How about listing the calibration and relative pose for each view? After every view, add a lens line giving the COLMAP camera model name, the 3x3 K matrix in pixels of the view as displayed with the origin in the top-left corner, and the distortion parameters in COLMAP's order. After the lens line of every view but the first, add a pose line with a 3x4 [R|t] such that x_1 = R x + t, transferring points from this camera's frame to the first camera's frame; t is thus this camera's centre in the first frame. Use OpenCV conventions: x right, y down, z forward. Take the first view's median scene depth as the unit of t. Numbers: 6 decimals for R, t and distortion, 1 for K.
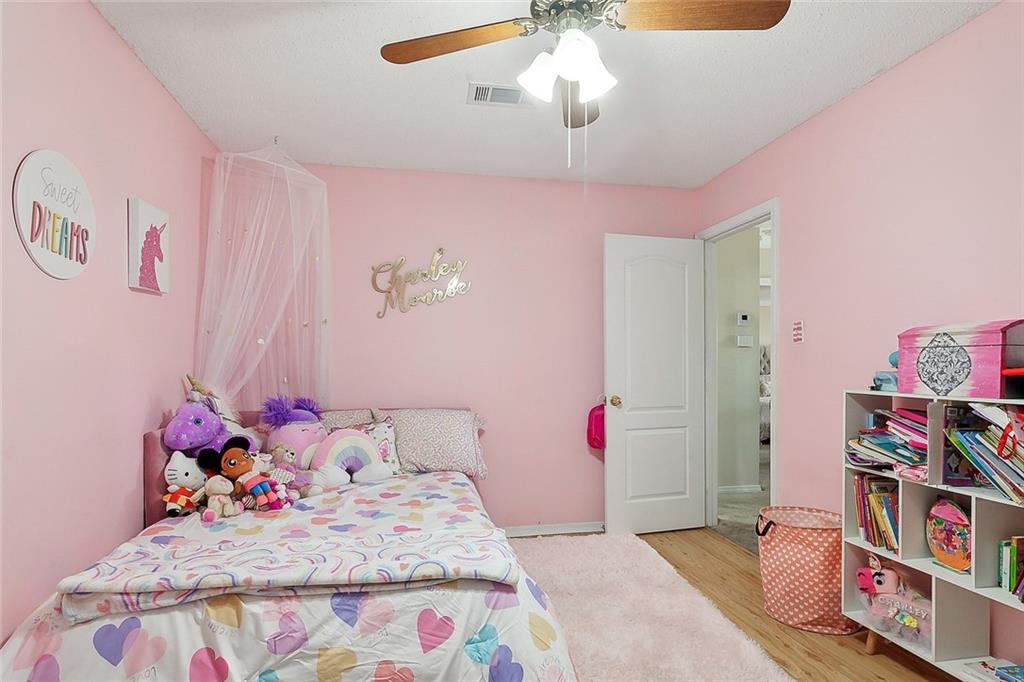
lens RADIAL K [[504.2, 0, 514.5], [0, 504.2, 356.3], [0, 0, 1]] dist [0.000246, 0.000273]
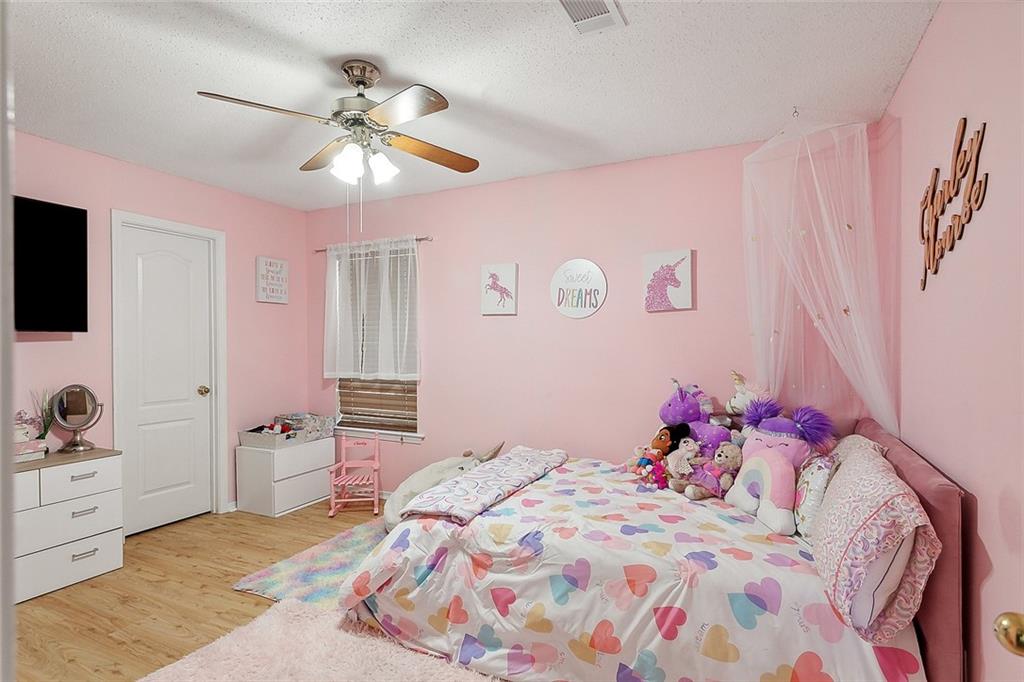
lens RADIAL K [[504.2, 0, 514.5], [0, 504.2, 356.3], [0, 0, 1]] dist [0.000246, 0.000273]
pose [[-0.614349, 0.005420, -0.789016, 0.661954], [0.009746, 0.999952, -0.000720, 0.000772], [0.788974, -0.008132, -0.614372, 1.509884]]
